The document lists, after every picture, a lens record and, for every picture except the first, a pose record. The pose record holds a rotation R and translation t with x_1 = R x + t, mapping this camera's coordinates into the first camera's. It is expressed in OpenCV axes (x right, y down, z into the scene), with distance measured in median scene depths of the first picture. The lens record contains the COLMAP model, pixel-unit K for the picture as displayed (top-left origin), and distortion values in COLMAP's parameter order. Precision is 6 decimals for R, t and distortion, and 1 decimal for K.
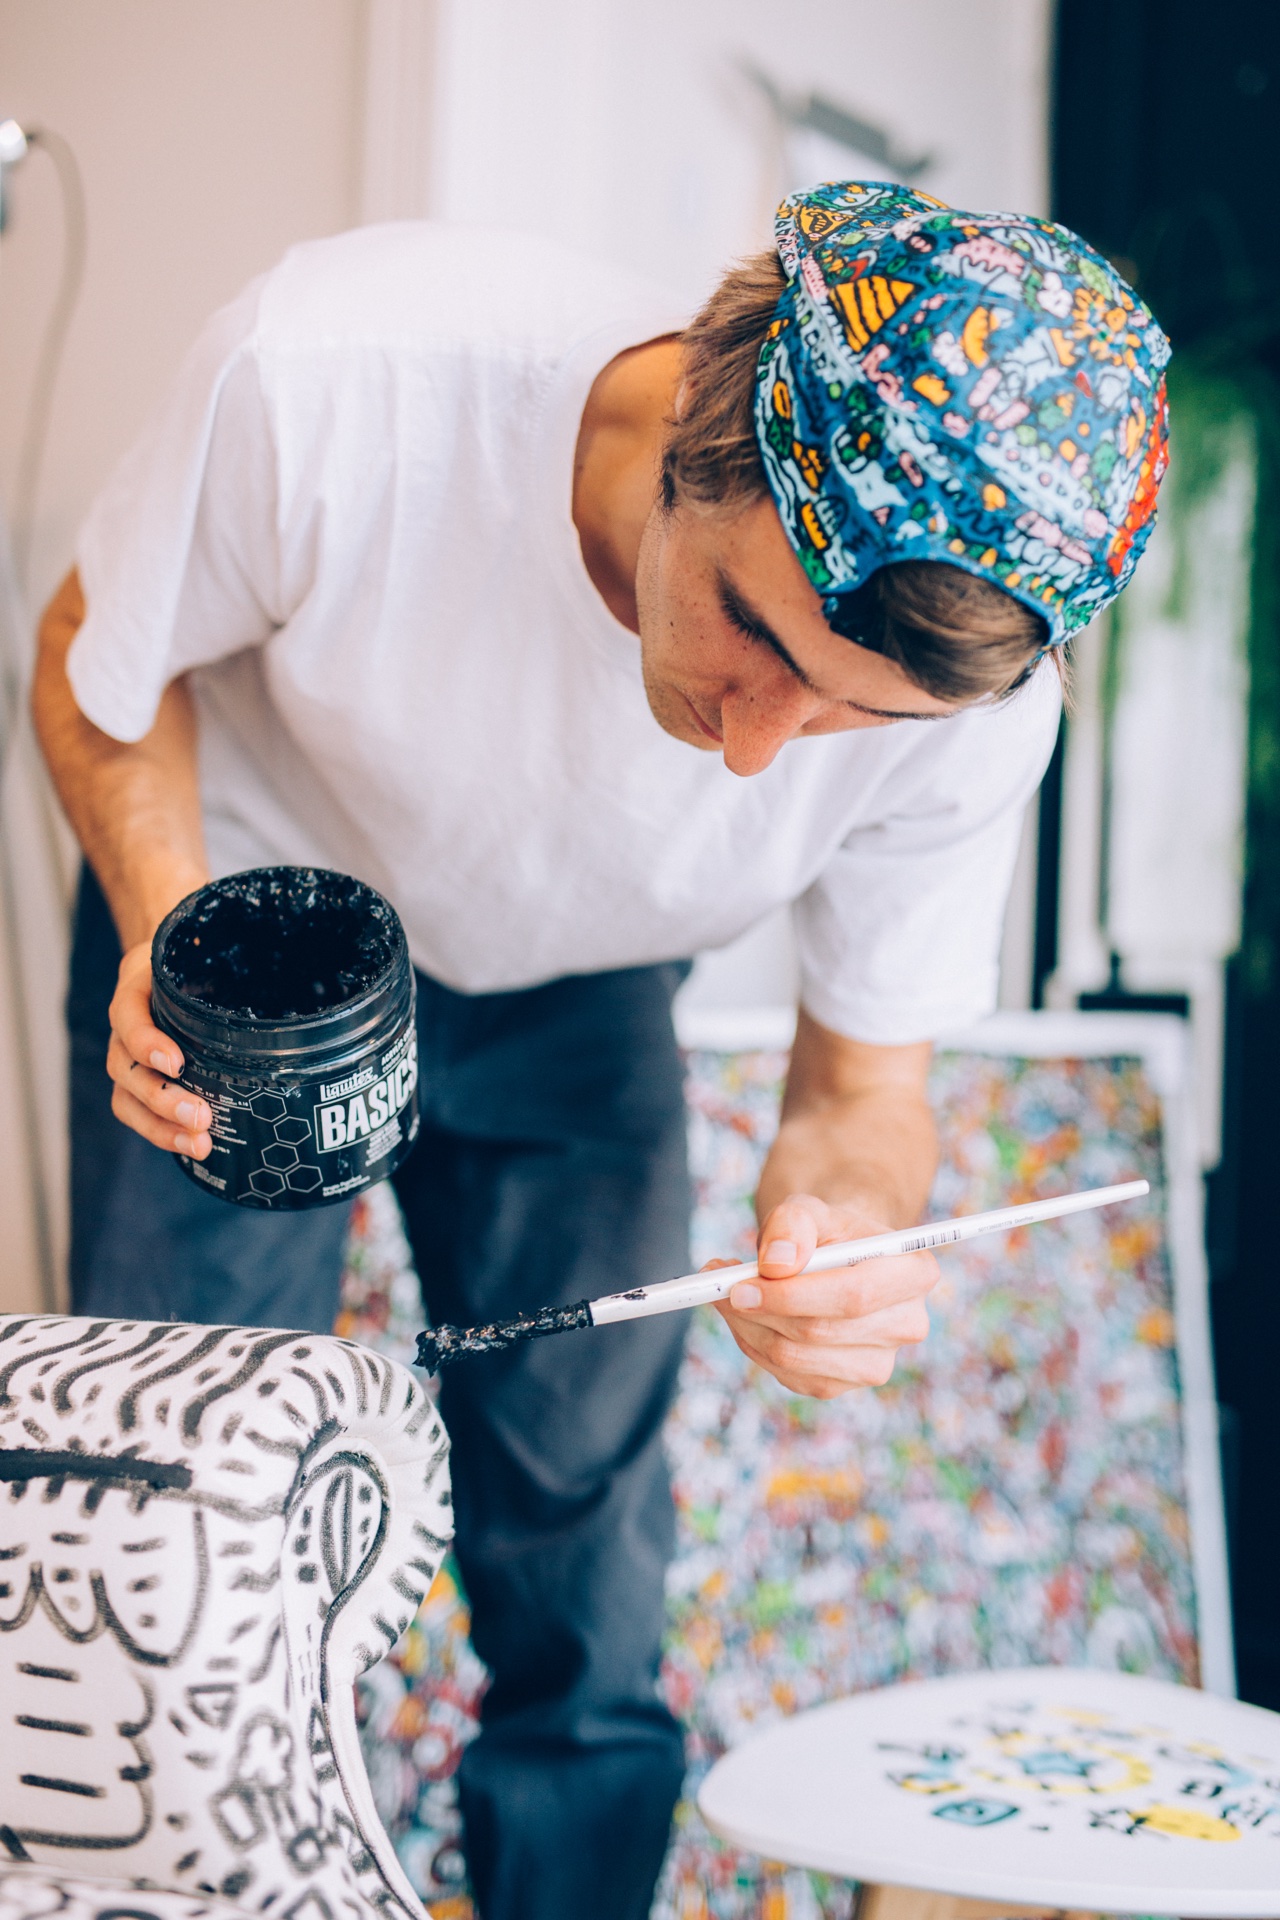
lens RADIAL K [[2699.4, 0, 640.0], [0, 2699.4, 960.0], [0, 0, 1]] dist [0.041710, 0.036878]
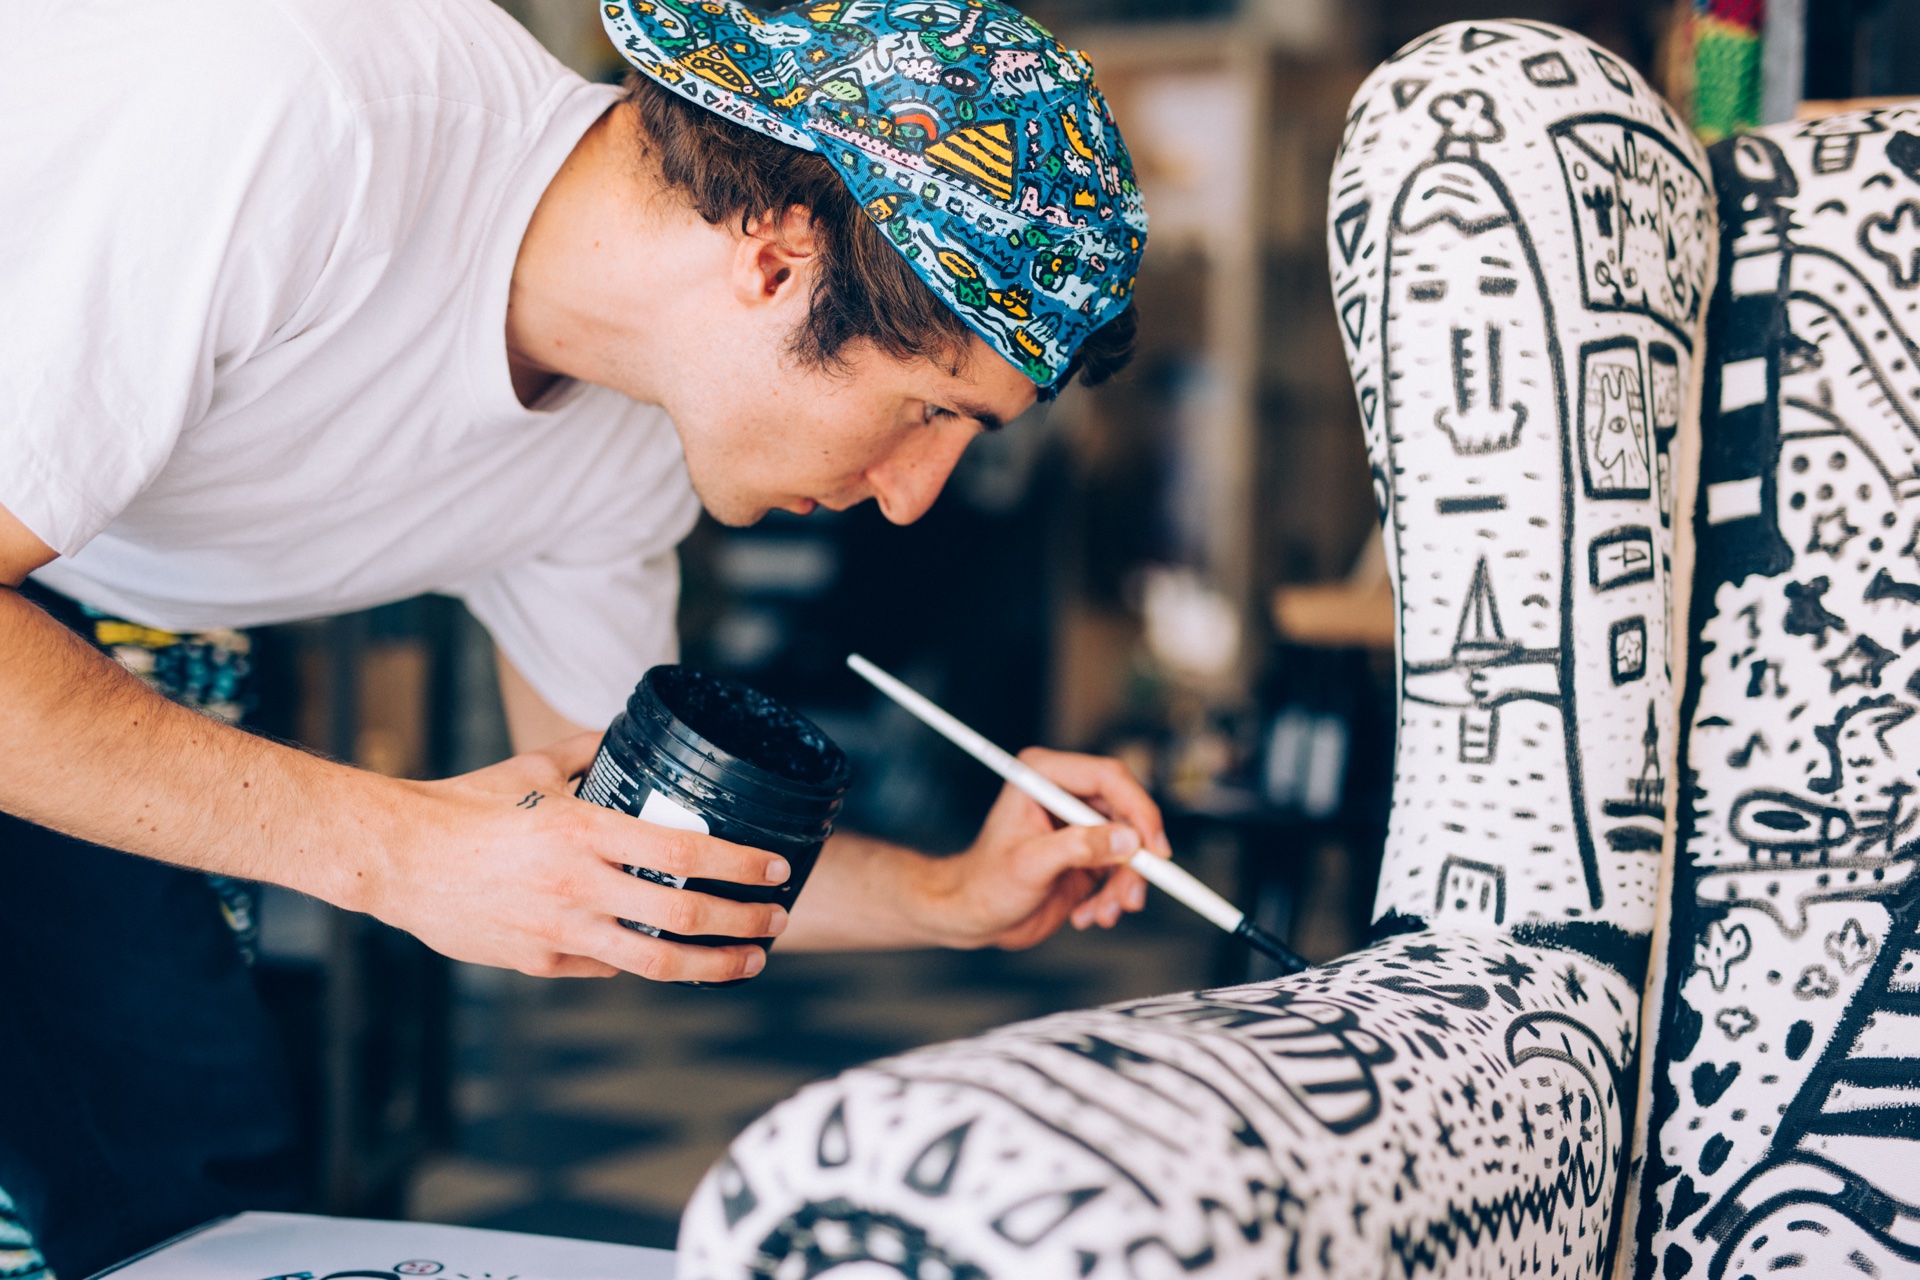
lens RADIAL K [[2699.4, 0, 960.0], [0, 2699.4, 640.0], [0, 0, 1]] dist [0.041710, 0.036878]
pose [[0.410022, -0.670057, 0.618794, -0.761679], [0.335117, 0.741667, 0.581056, -0.757810], [-0.848280, -0.030877, 0.528647, 0.402465]]
